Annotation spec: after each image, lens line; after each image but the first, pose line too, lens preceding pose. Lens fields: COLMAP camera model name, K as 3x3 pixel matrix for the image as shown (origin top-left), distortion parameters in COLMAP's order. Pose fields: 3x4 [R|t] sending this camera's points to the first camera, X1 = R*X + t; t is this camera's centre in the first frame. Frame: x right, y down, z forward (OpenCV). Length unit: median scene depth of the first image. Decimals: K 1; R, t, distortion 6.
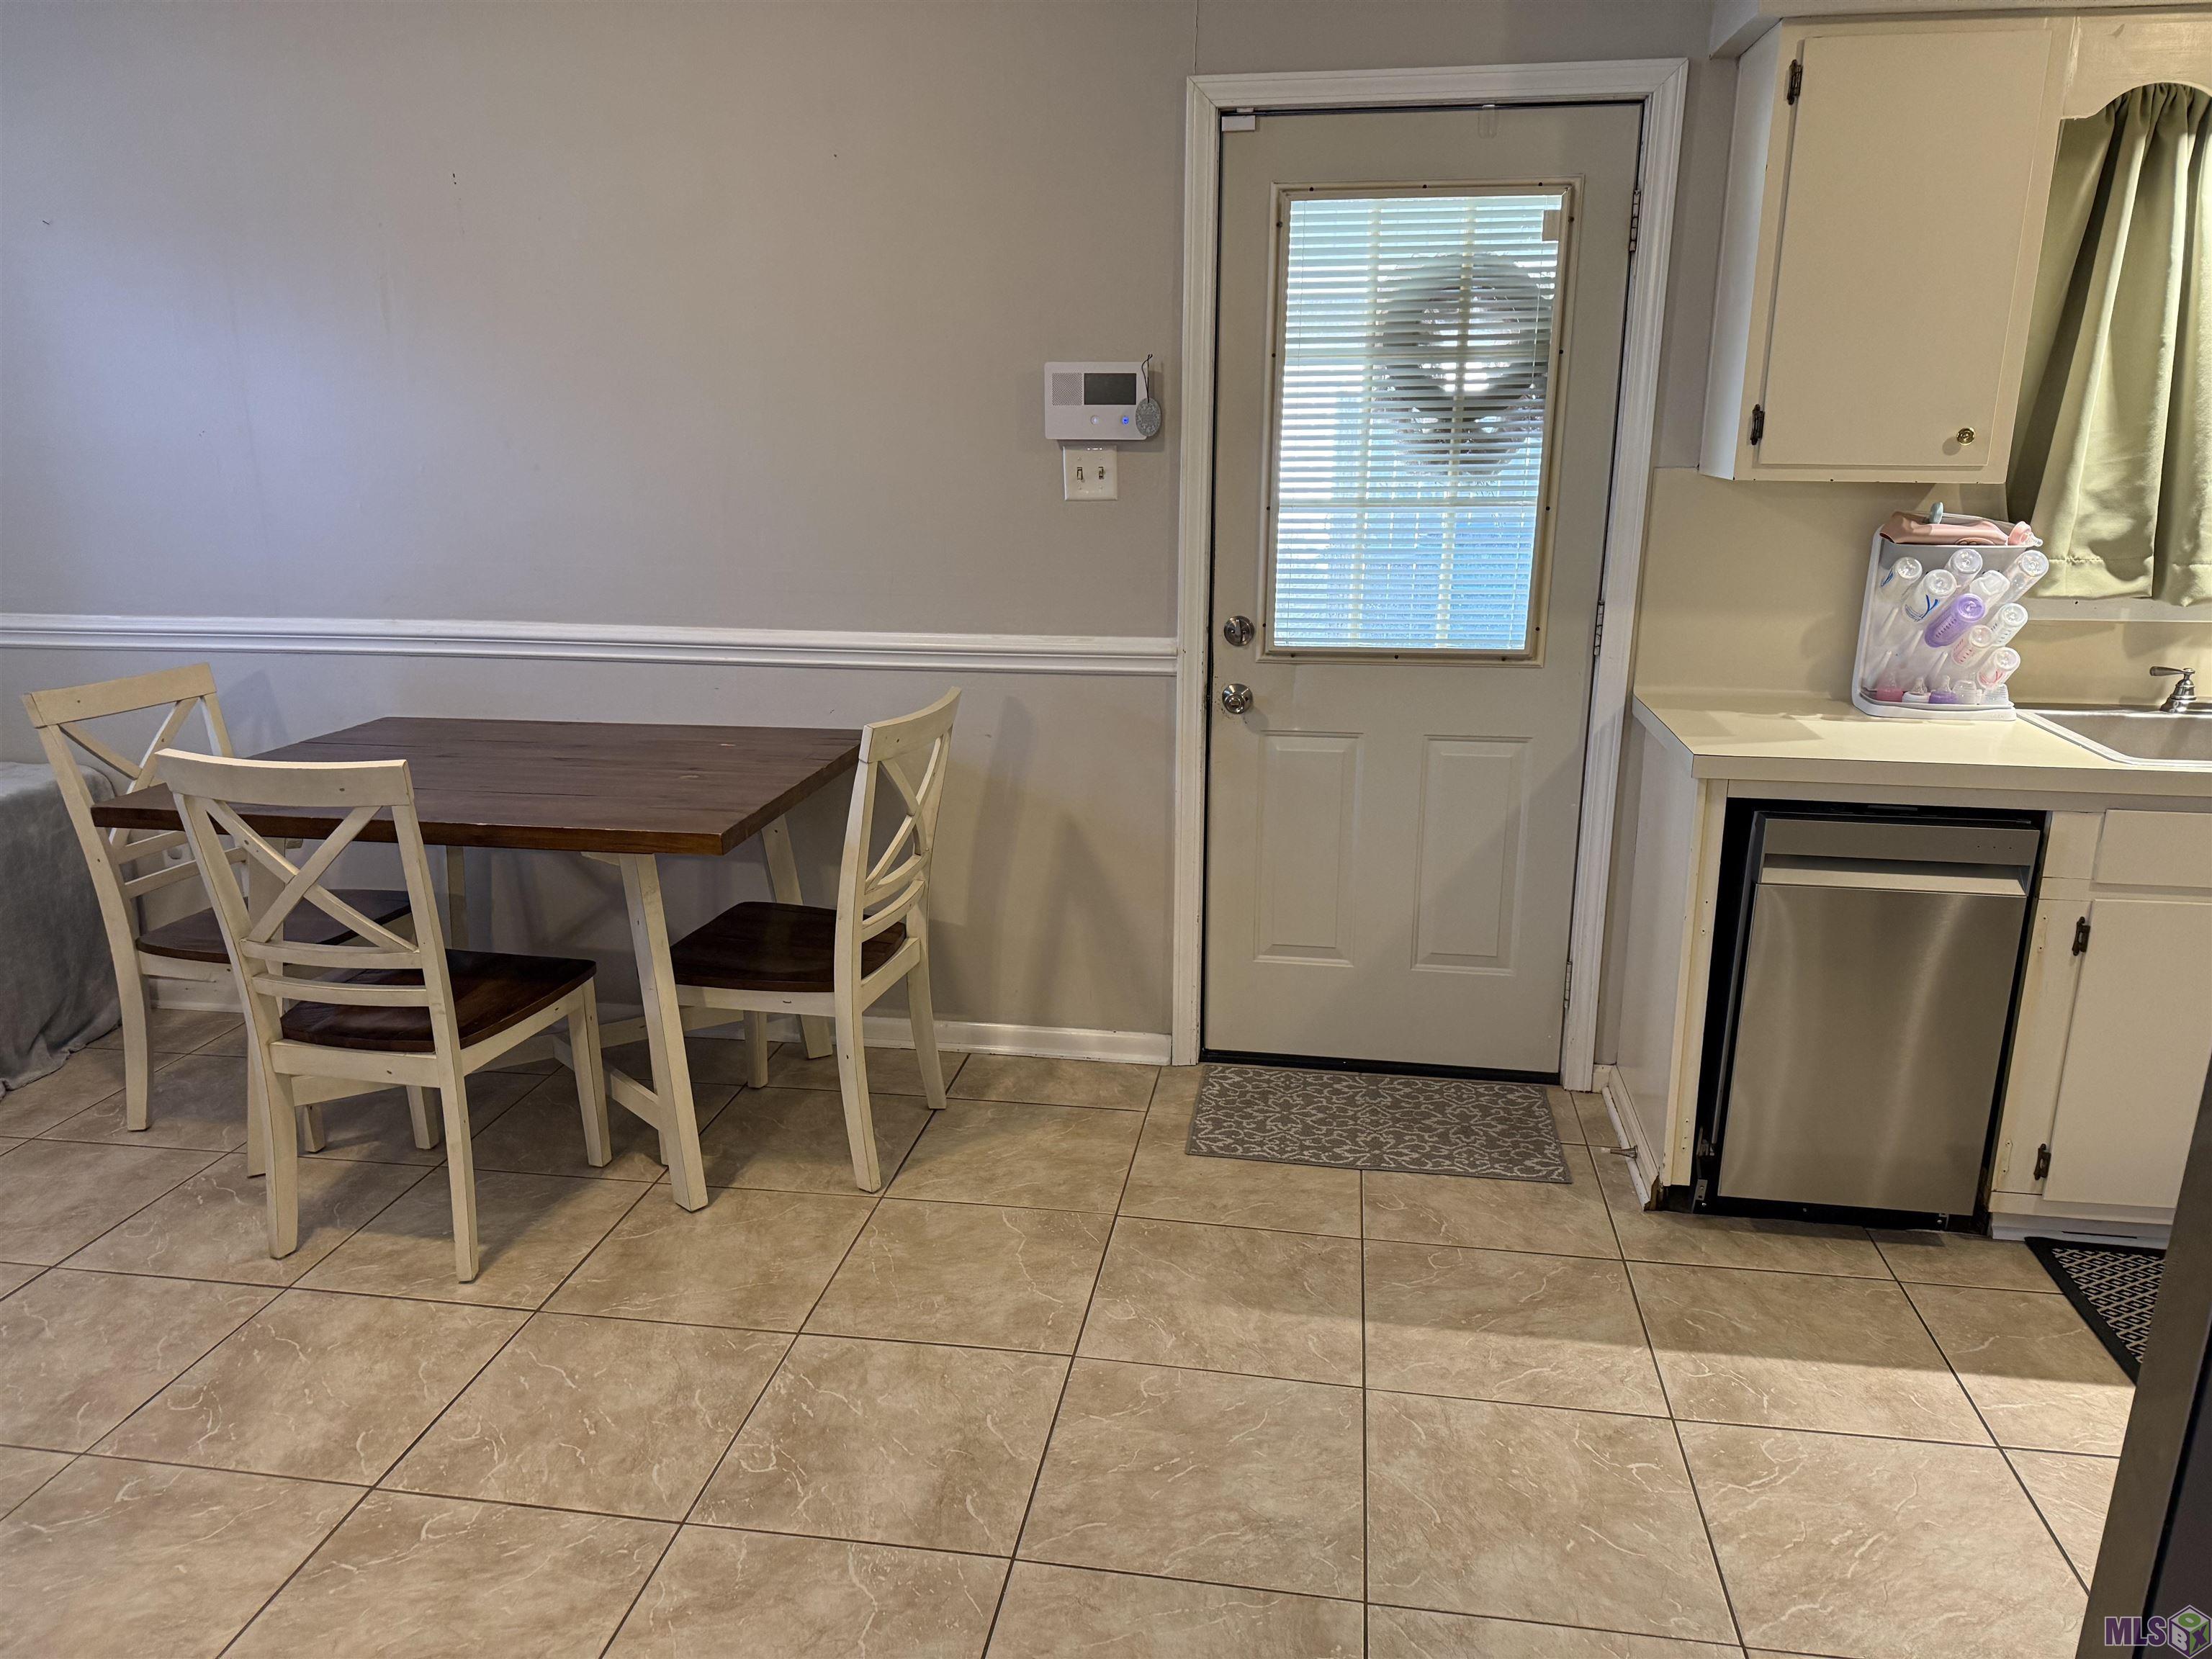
lens RADIAL K [[1562.1, 0, 1112.9], [0, 1562.1, 837.7], [0, 0, 1]] dist [0.076428, -0.118629]
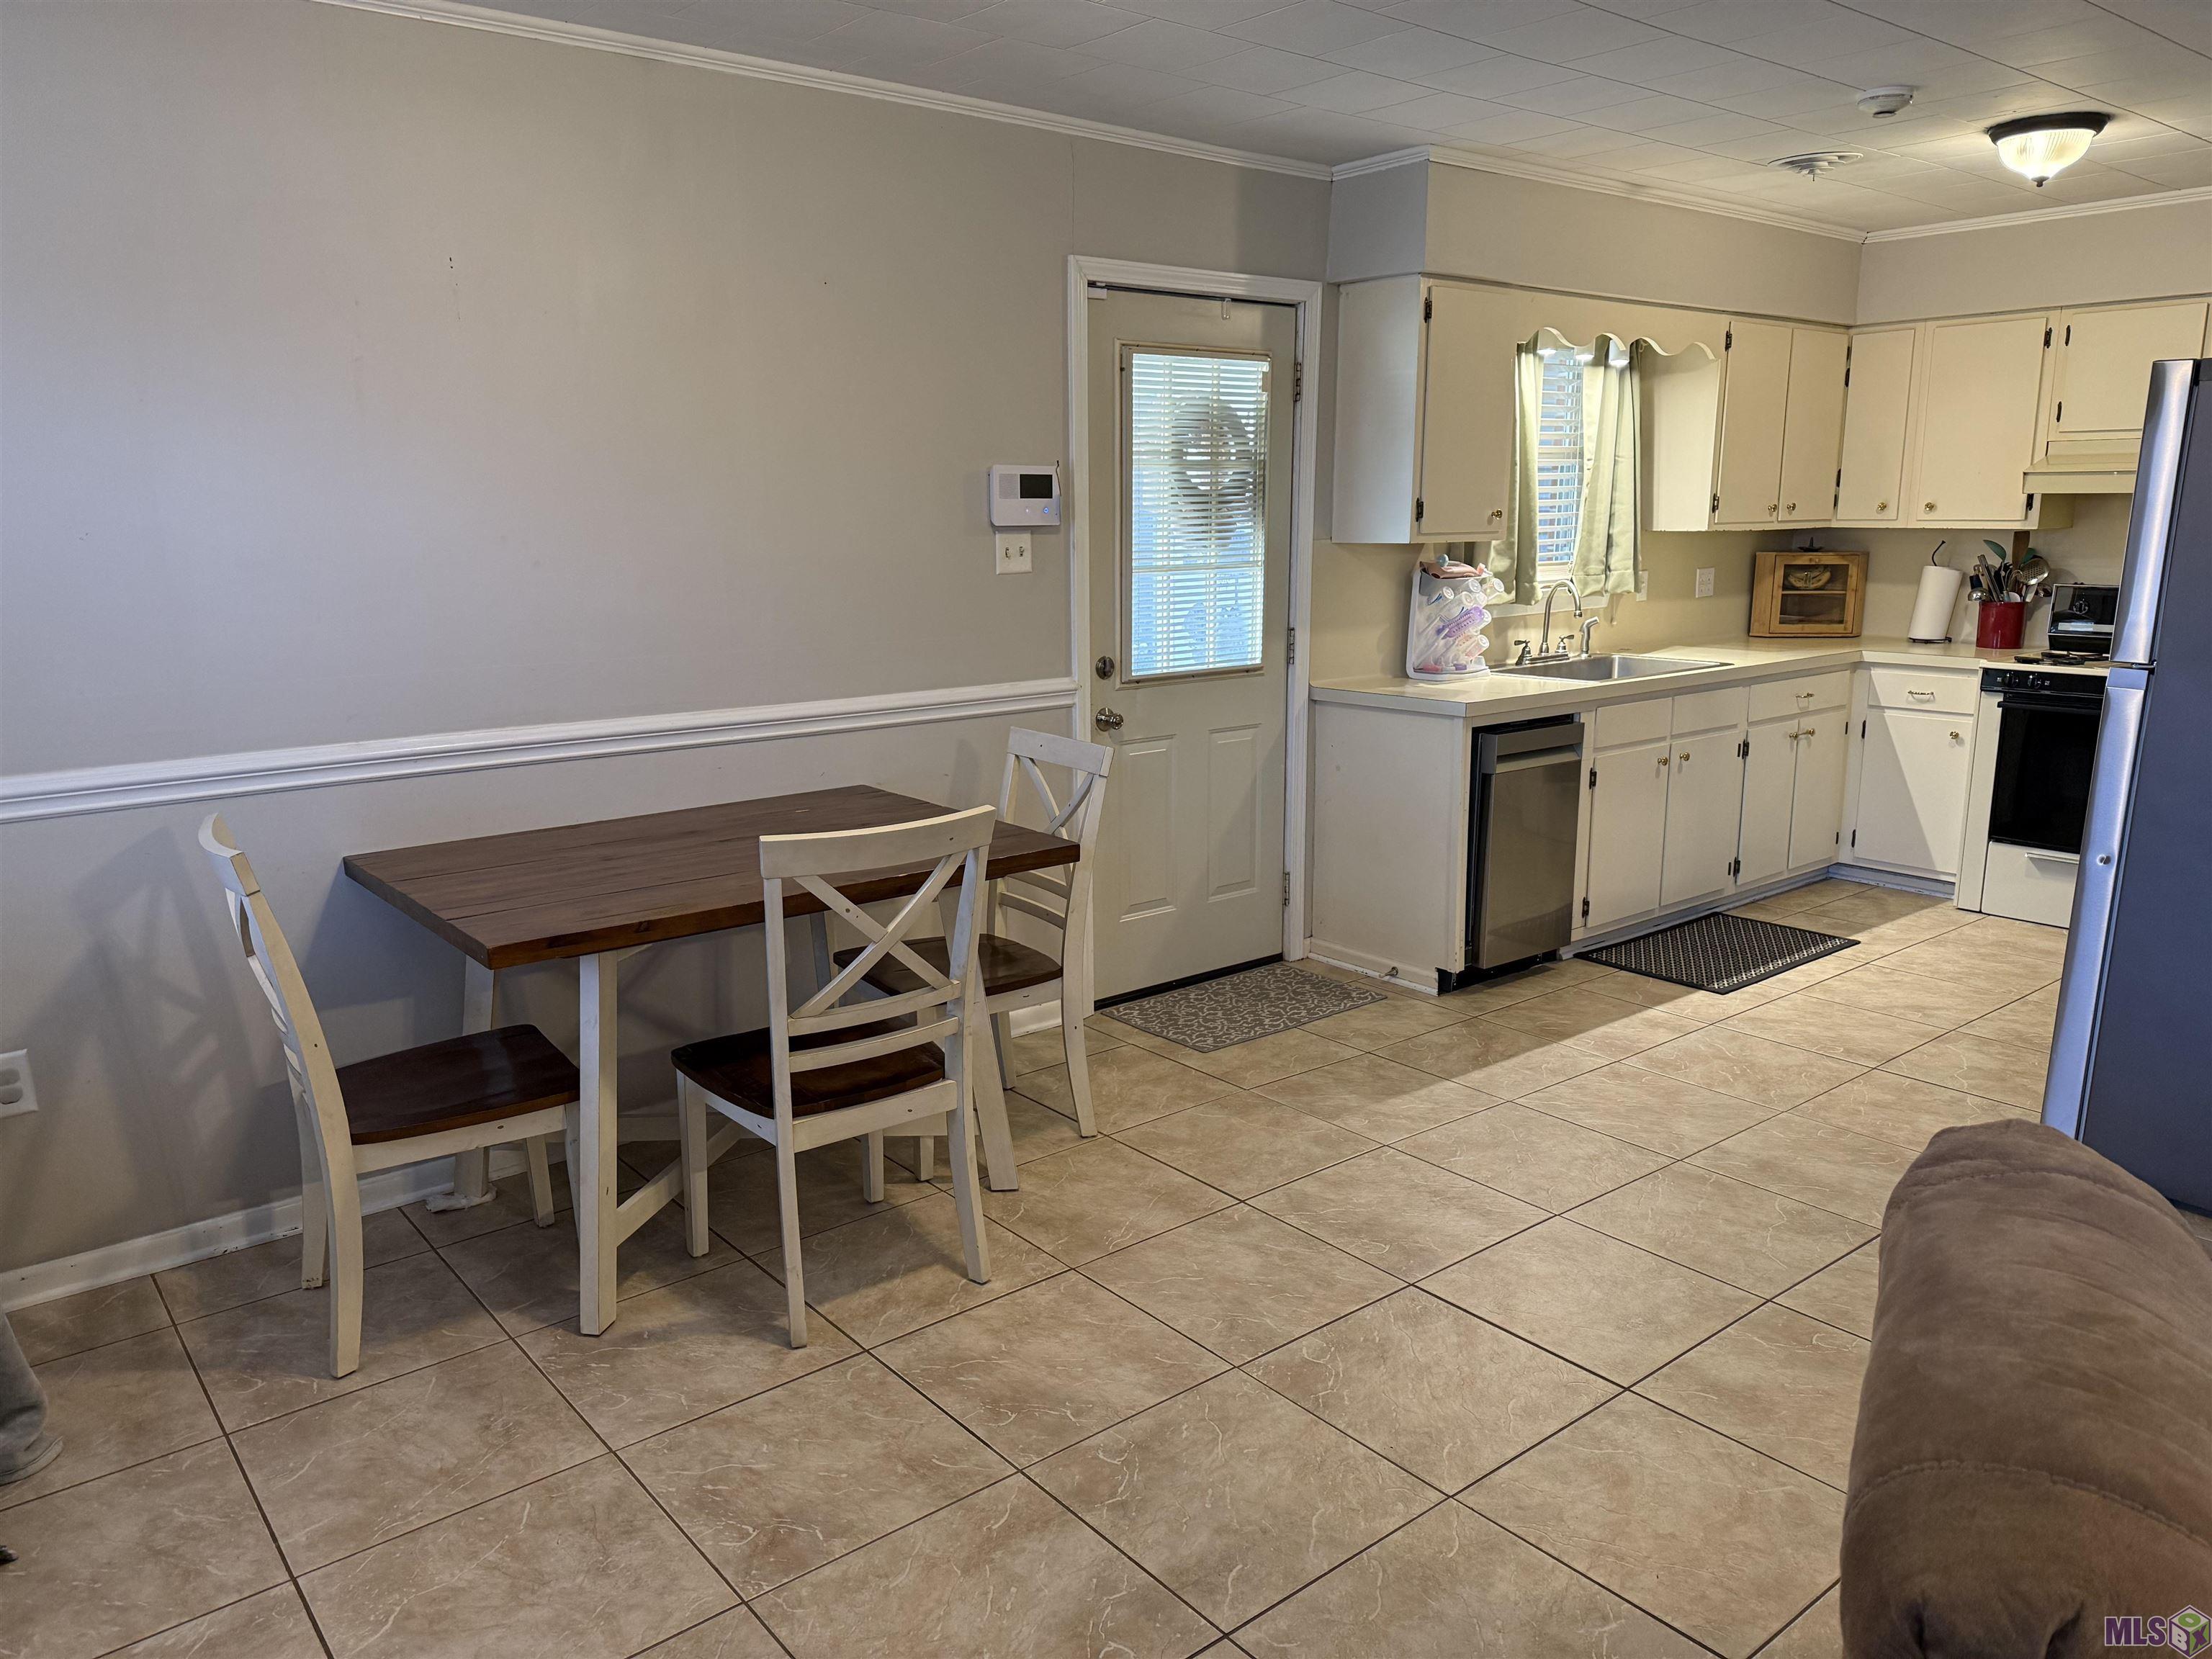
lens RADIAL K [[1553.2, 0, 1102.4], [0, 1553.2, 841.9], [0, 0, 1]] dist [0.087934, -0.121584]
pose [[0.668872, -0.160871, 0.725762, -0.976988], [0.200749, 0.979119, 0.032017, -0.034471], [-0.715758, 0.124281, 0.687201, 0.134223]]
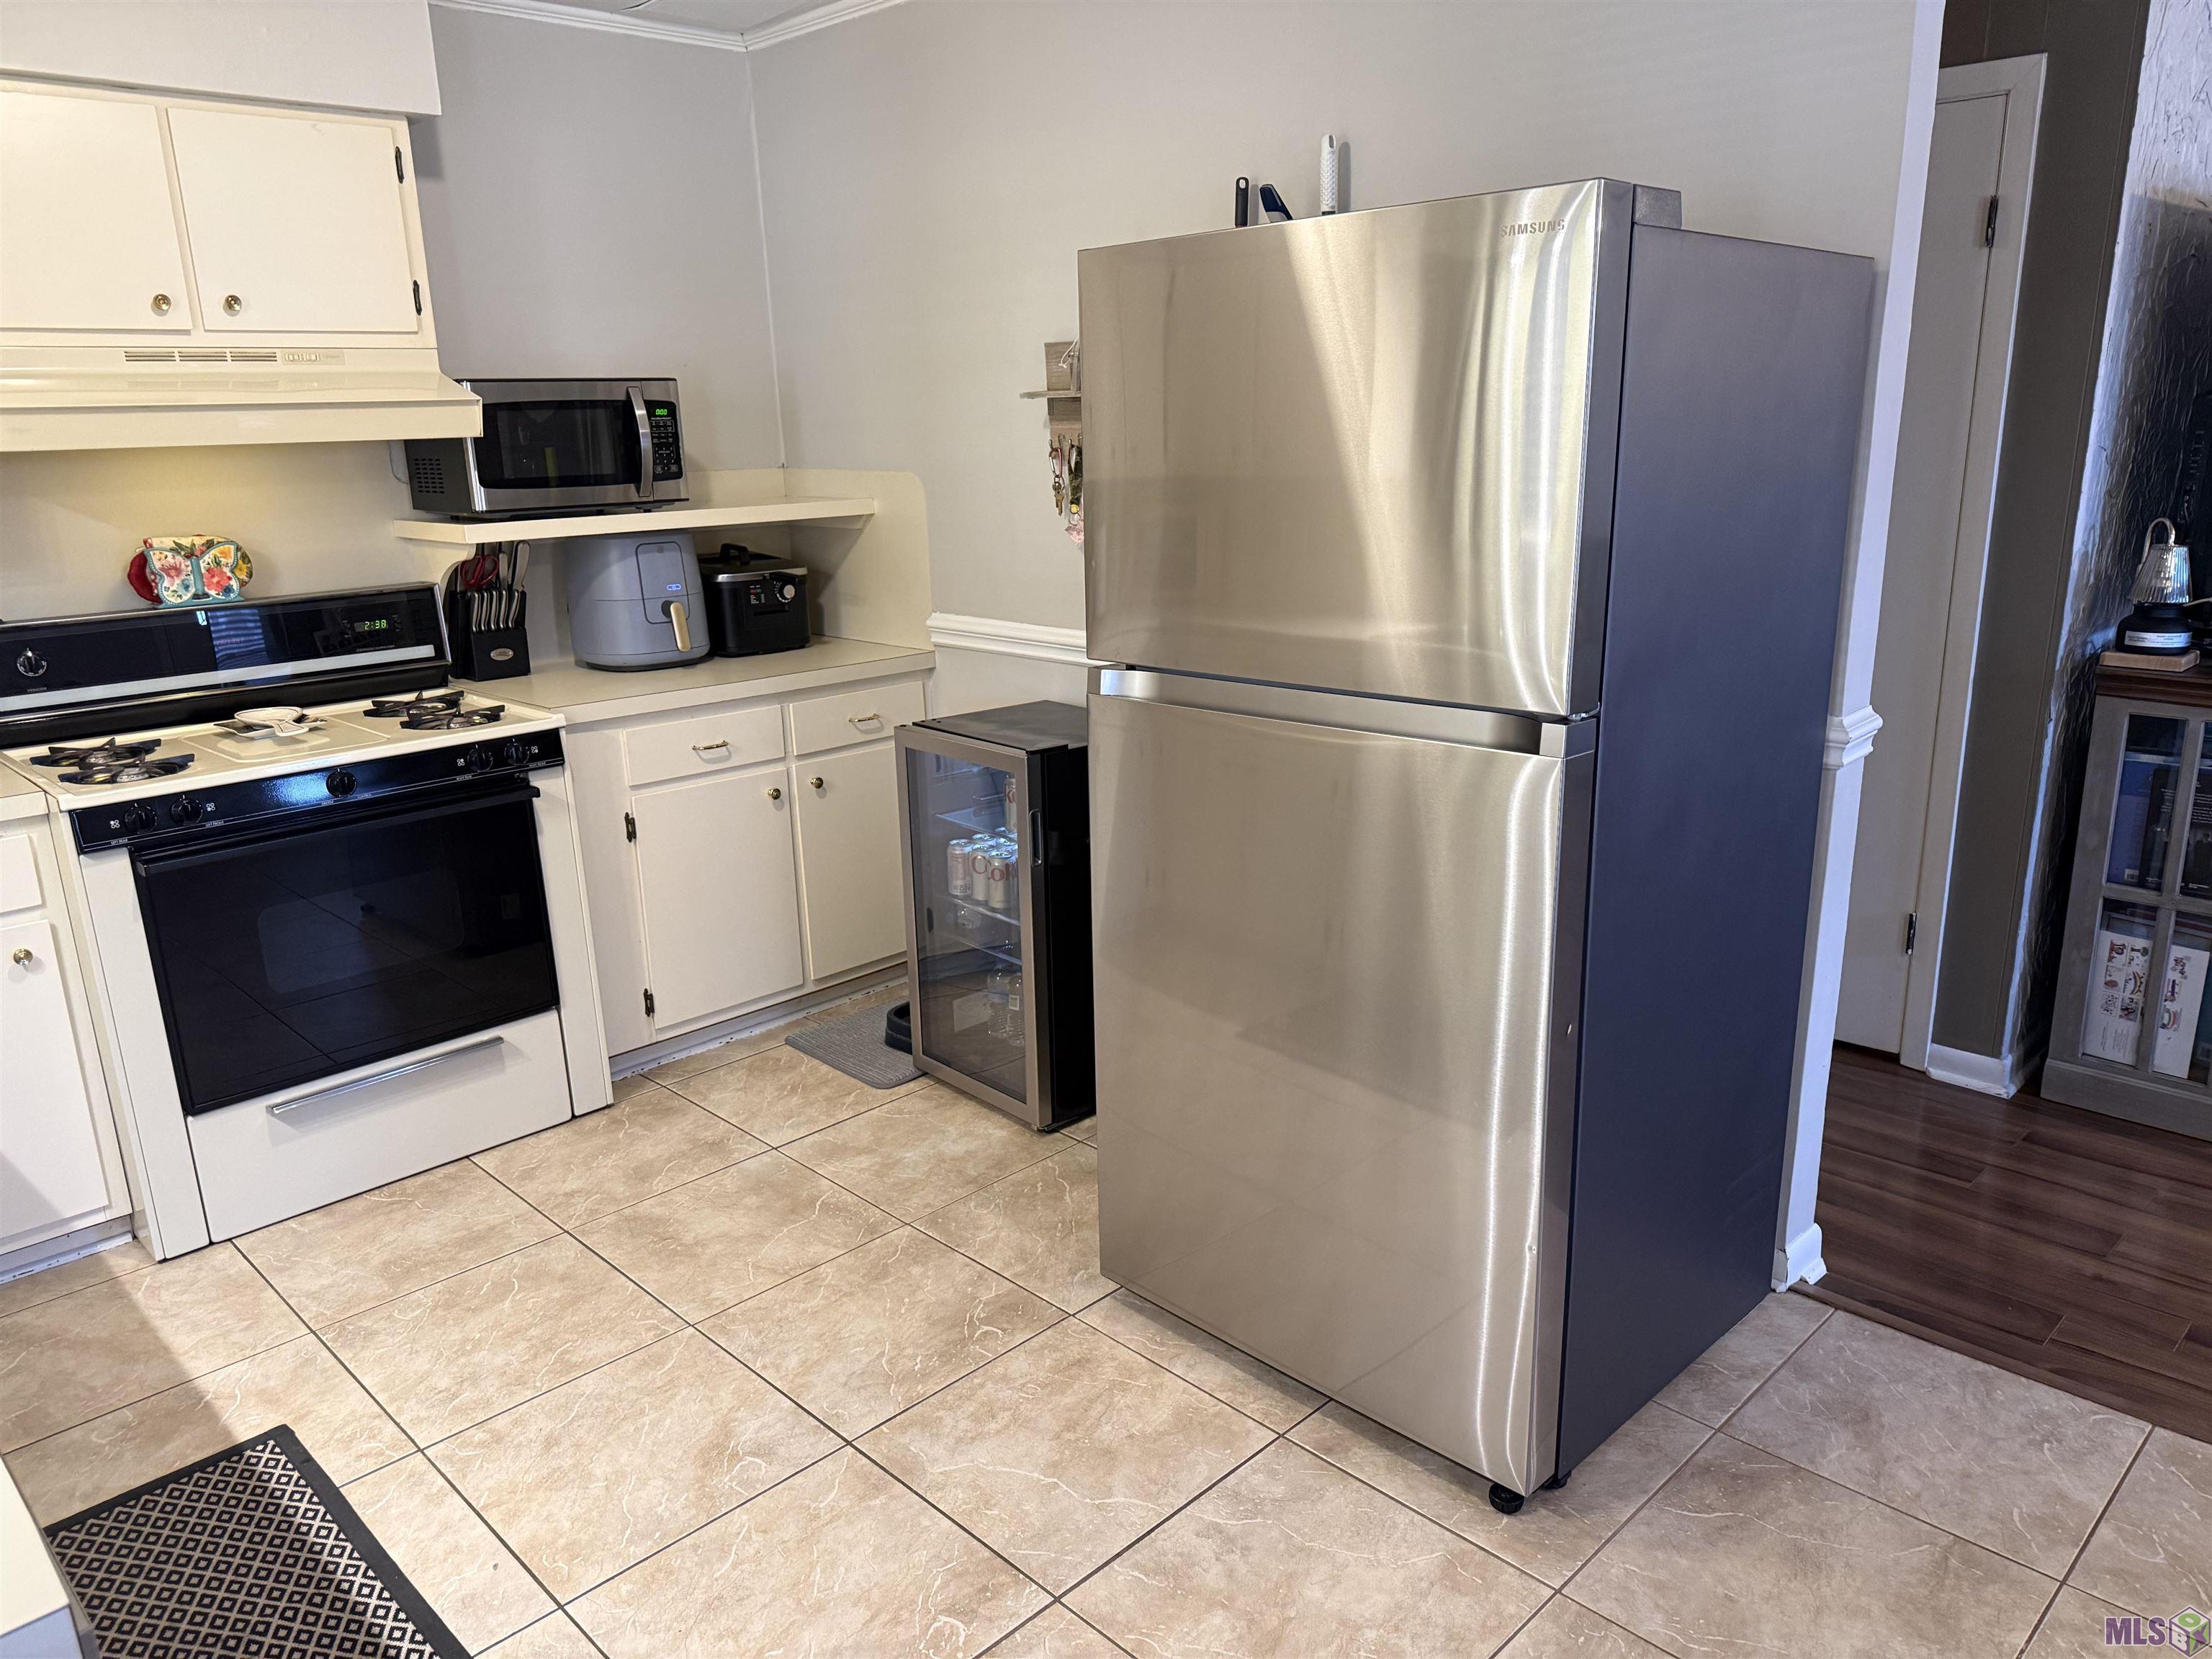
lens RADIAL K [[1571.1, 0, 1102.3], [0, 1571.1, 830.0], [0, 0, 1]] dist [0.099369, -0.117682]
pose [[-0.802739, -0.133992, 0.581082, 0.037325], [0.182755, 0.872264, 0.453604, -0.258787], [-0.567636, 0.470321, -0.675712, 0.902129]]
